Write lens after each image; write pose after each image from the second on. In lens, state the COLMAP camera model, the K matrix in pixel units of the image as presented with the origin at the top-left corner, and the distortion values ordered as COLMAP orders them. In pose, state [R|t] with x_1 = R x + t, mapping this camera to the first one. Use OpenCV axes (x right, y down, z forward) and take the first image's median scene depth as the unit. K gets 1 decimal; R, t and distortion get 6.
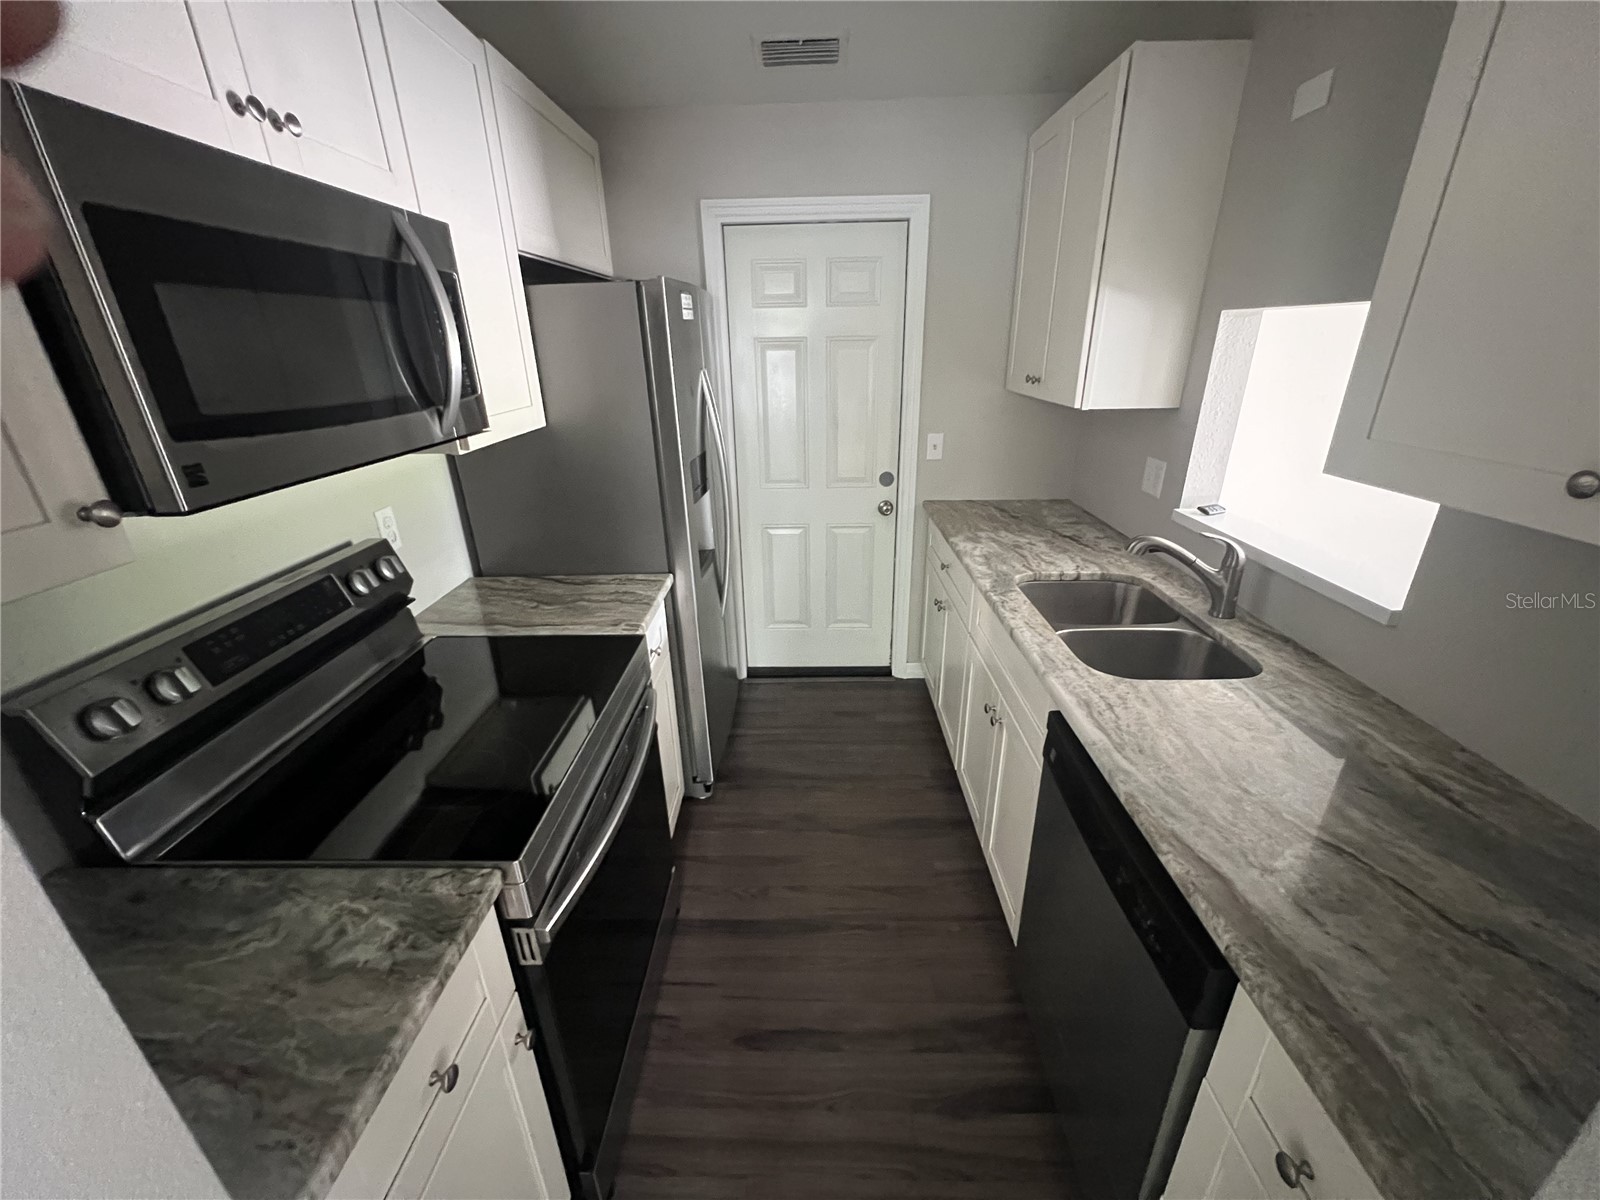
lens RADIAL K [[642.5, 0, 798.8], [0, 642.5, 603.9], [0, 0, 1]] dist [-0.001842, -0.000076]
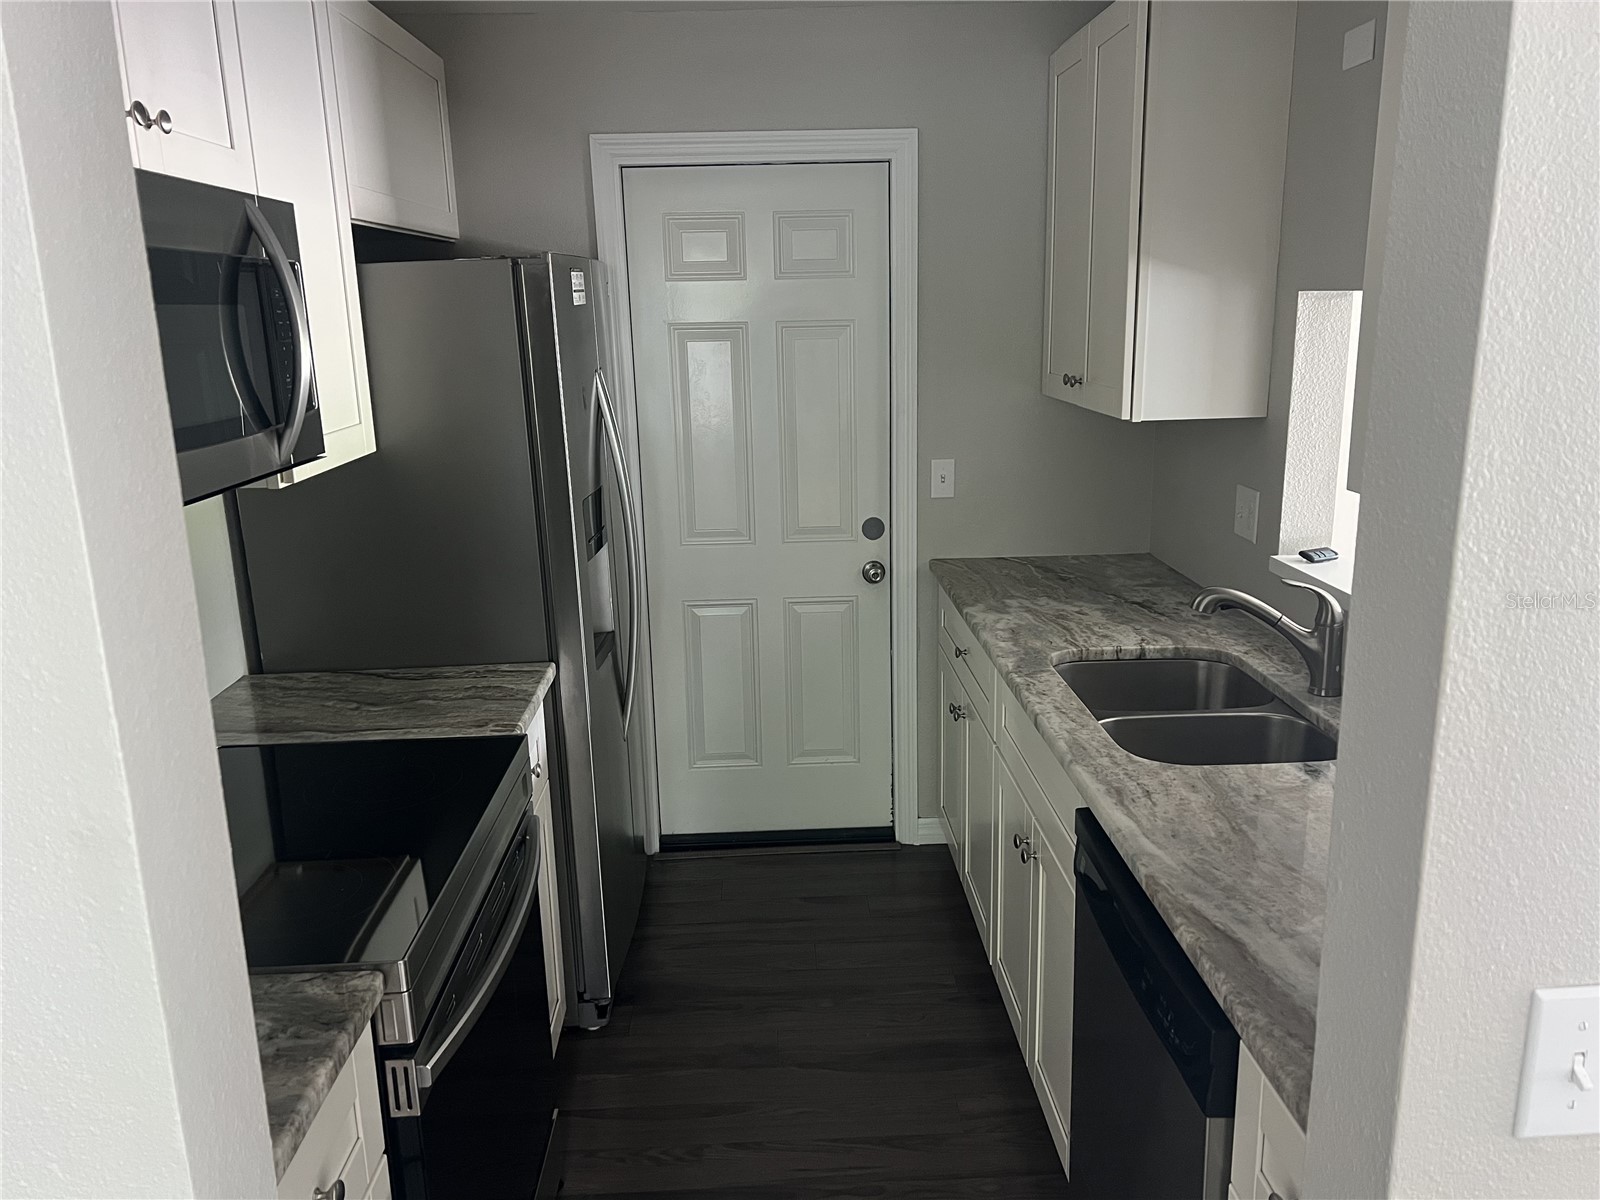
lens RADIAL K [[1206.8, 0, 805.2], [0, 1206.8, 604.2], [0, 0, 1]] dist [0.045334, -0.043893]
pose [[0.998405, -0.018035, 0.053499, -0.000035], [0.025701, 0.988910, -0.146274, 0.089625], [-0.050268, 0.147416, 0.987796, -0.295736]]
